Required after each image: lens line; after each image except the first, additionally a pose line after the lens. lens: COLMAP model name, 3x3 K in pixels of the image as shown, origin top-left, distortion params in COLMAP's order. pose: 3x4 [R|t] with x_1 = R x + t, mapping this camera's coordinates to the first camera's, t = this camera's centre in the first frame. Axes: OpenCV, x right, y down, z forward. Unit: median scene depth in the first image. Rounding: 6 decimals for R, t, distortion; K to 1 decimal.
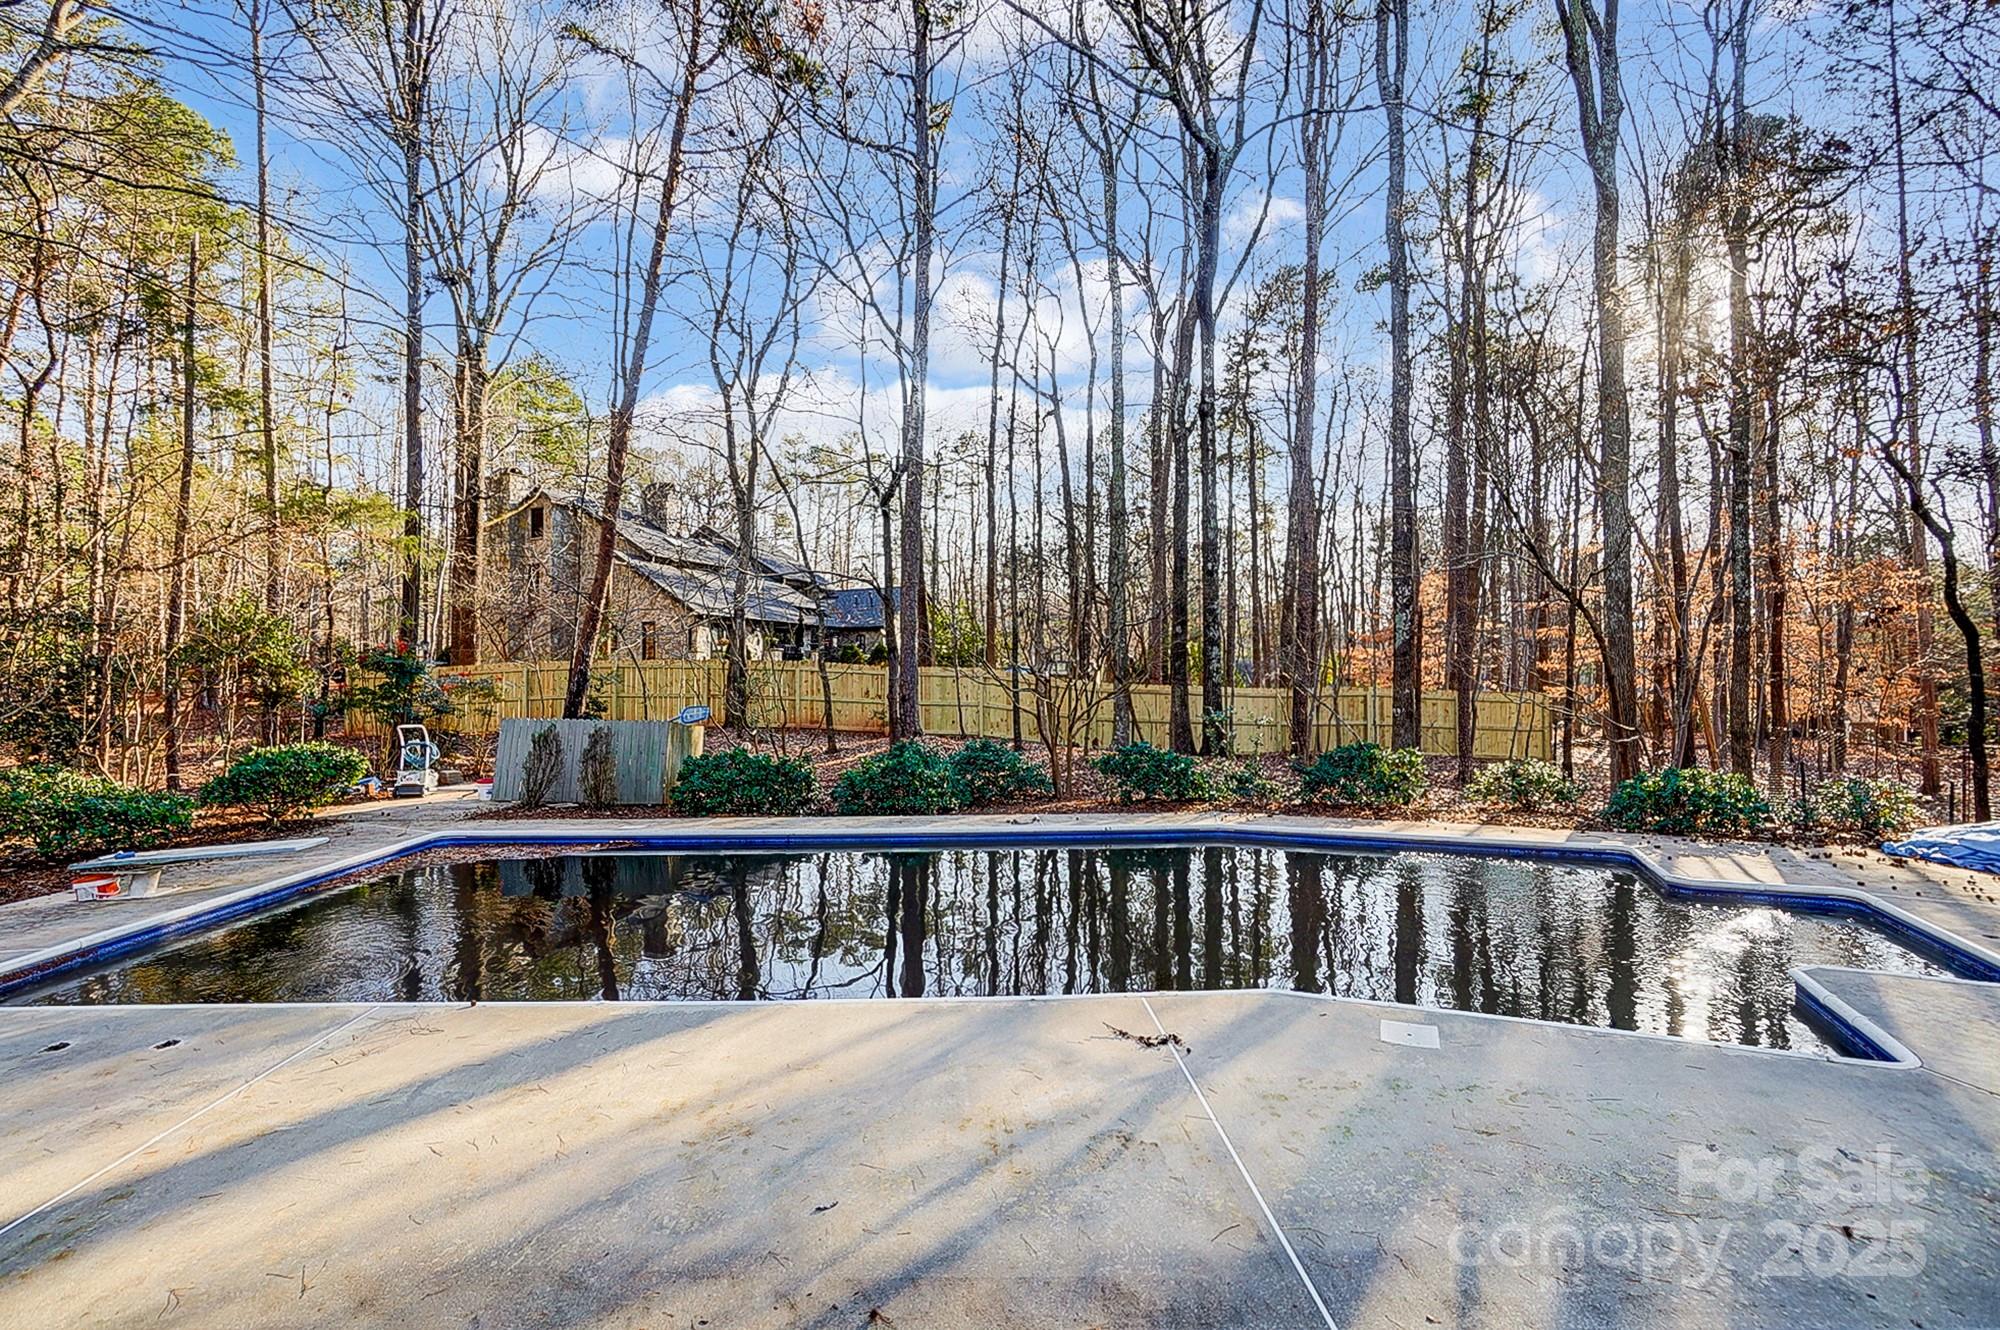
lens RADIAL K [[897.5, 0, 1051.3], [0, 897.5, 660.5], [0, 0, 1]] dist [-0.045012, 0.000260]
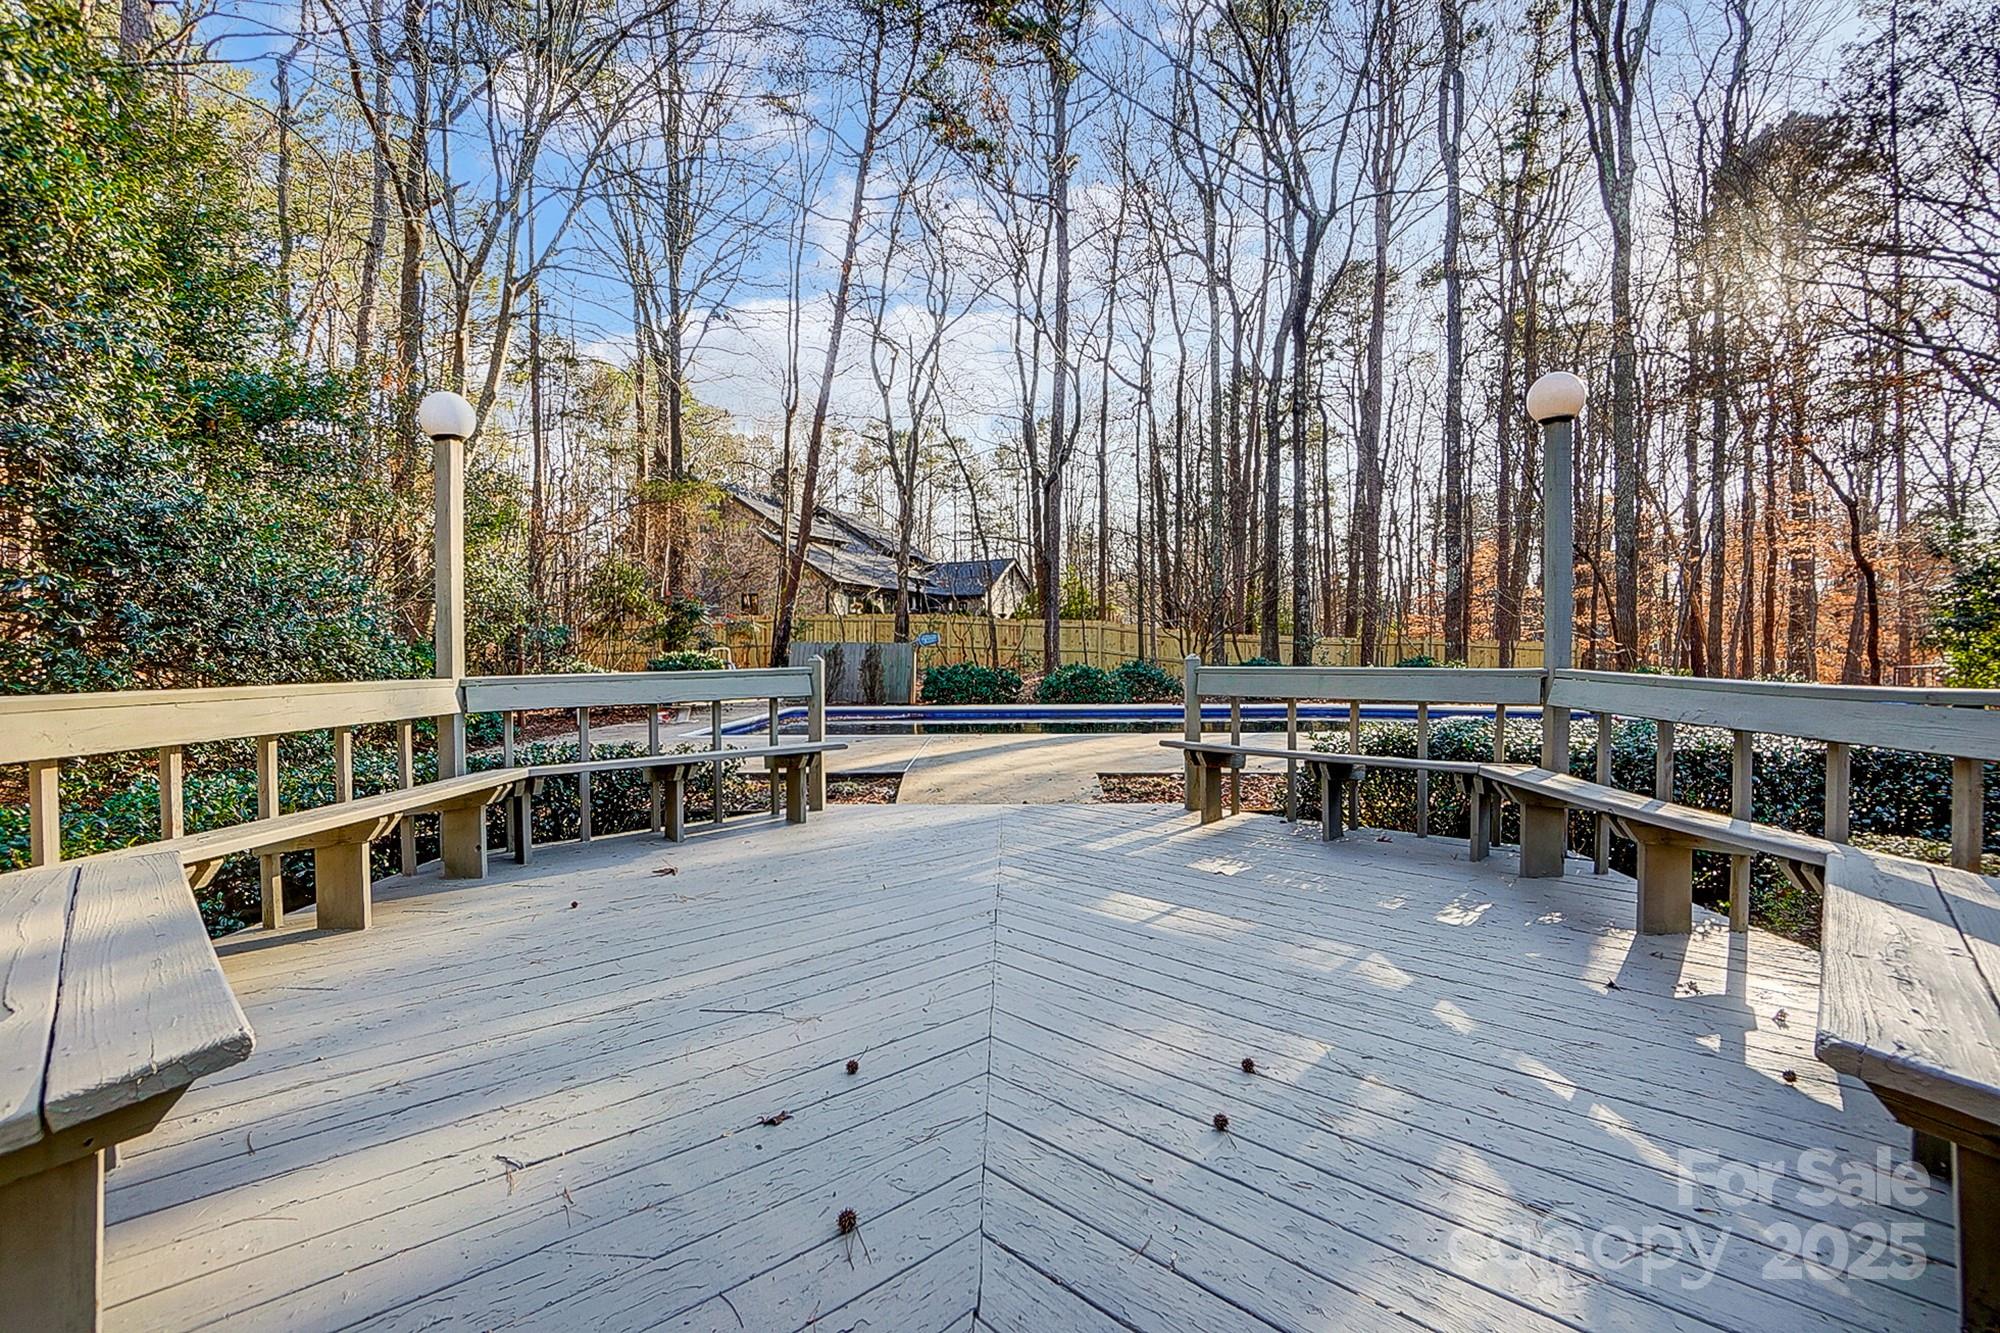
lens RADIAL K [[890.0, 0, 1041.3], [0, 890.0, 671.3], [0, 0, 1]] dist [-0.071726, 0.026574]
pose [[0.997688, 0.004100, -0.067831, -0.049705], [-0.001672, 0.999357, 0.035812, 0.023239], [0.067934, -0.035616, 0.997054, -0.135542]]
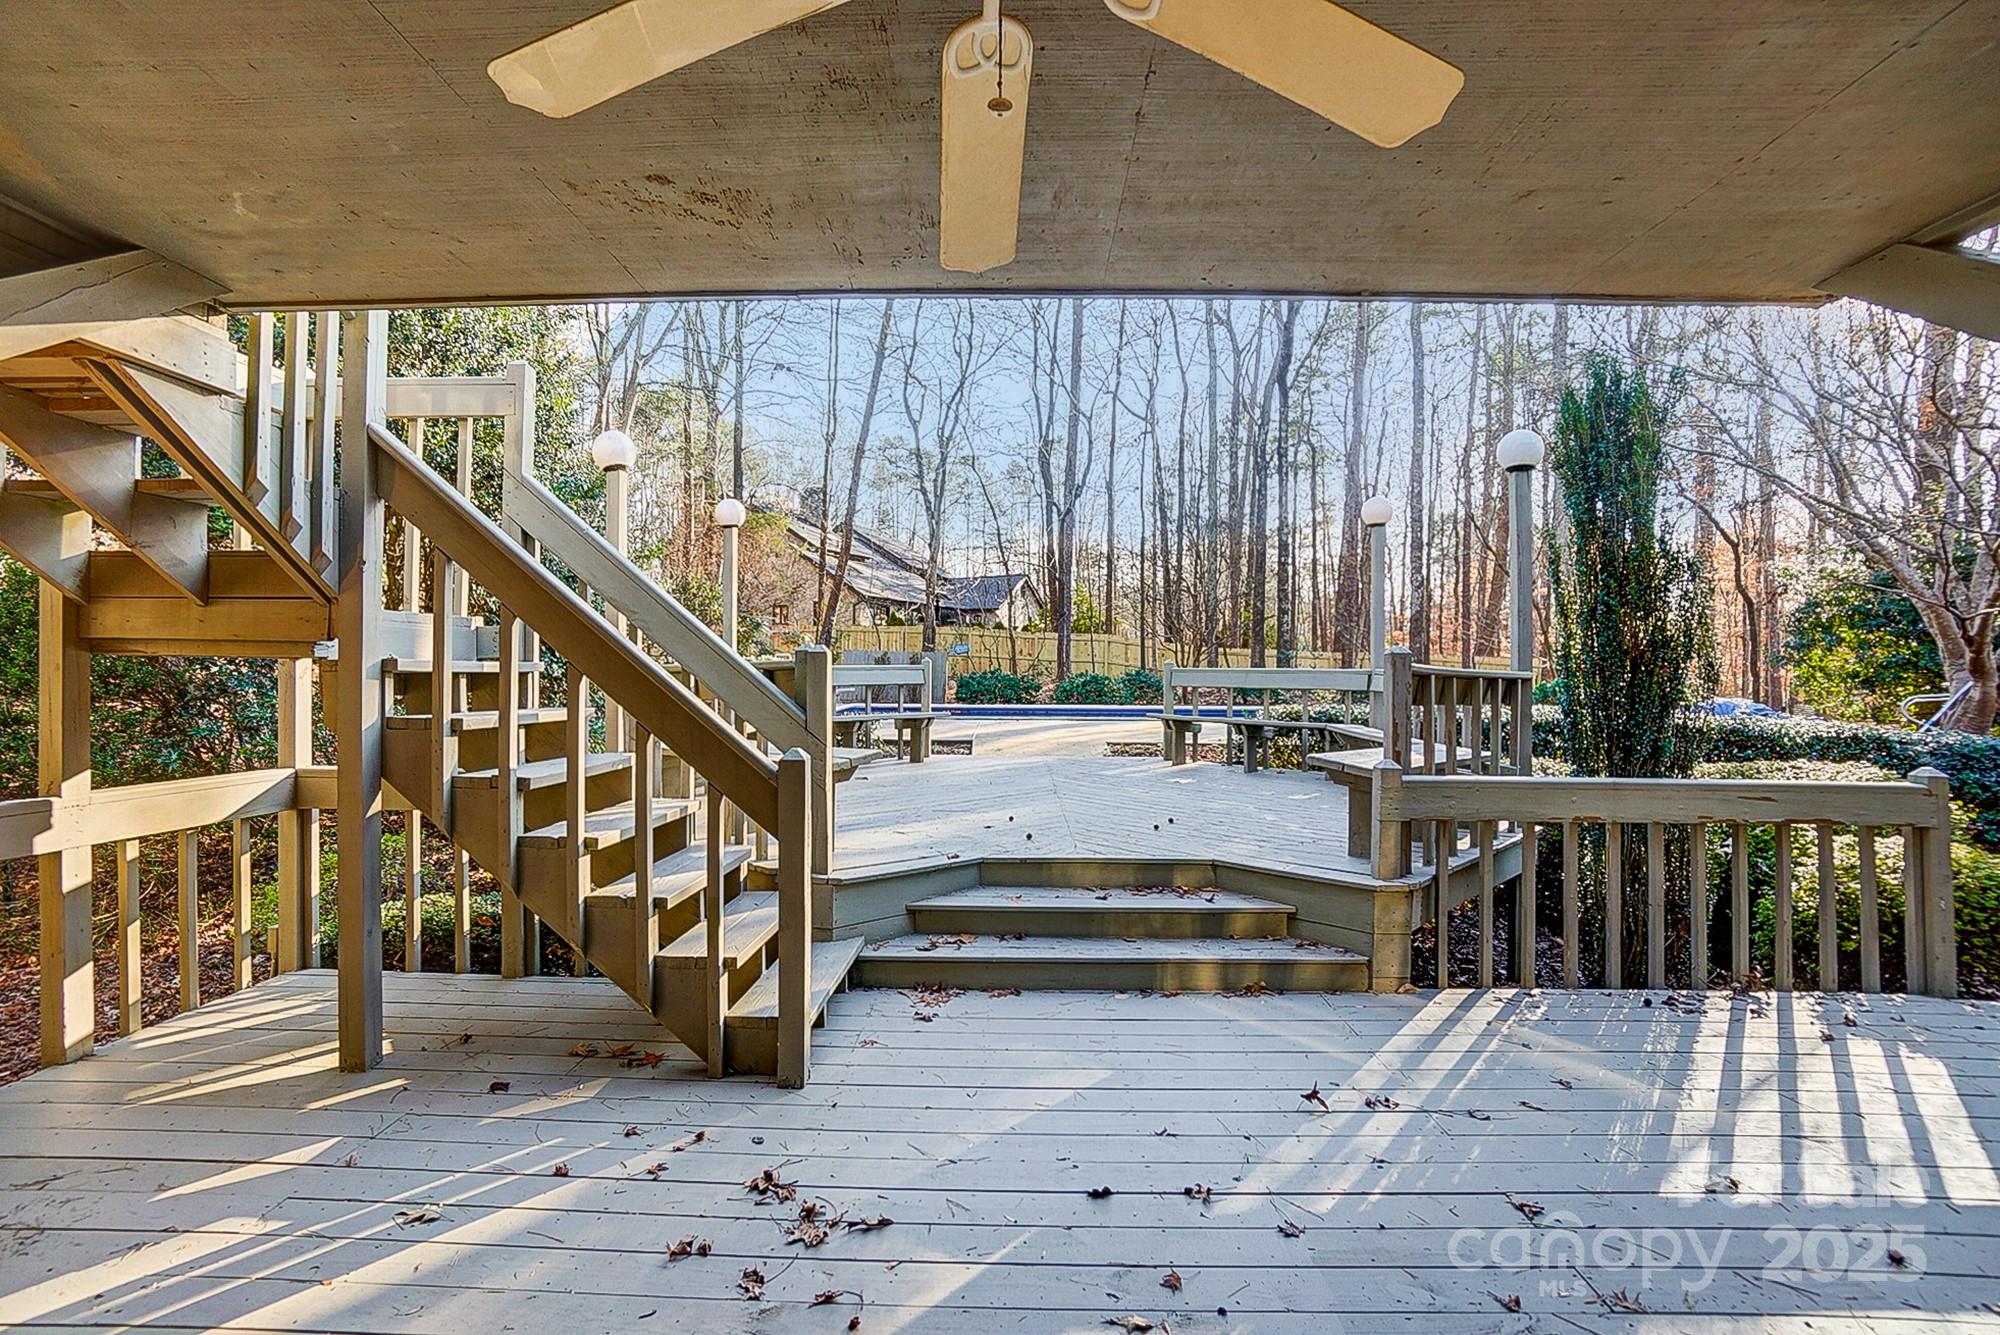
lens RADIAL K [[890.0, 0, 1041.3], [0, 890.0, 672.3], [0, 0, 1]] dist [-0.071726, 0.026574]
pose [[0.997167, 0.013820, -0.073946, -0.050638], [-0.012087, 0.999643, 0.023820, 0.023823], [0.074248, -0.022859, 0.996978, -0.221821]]
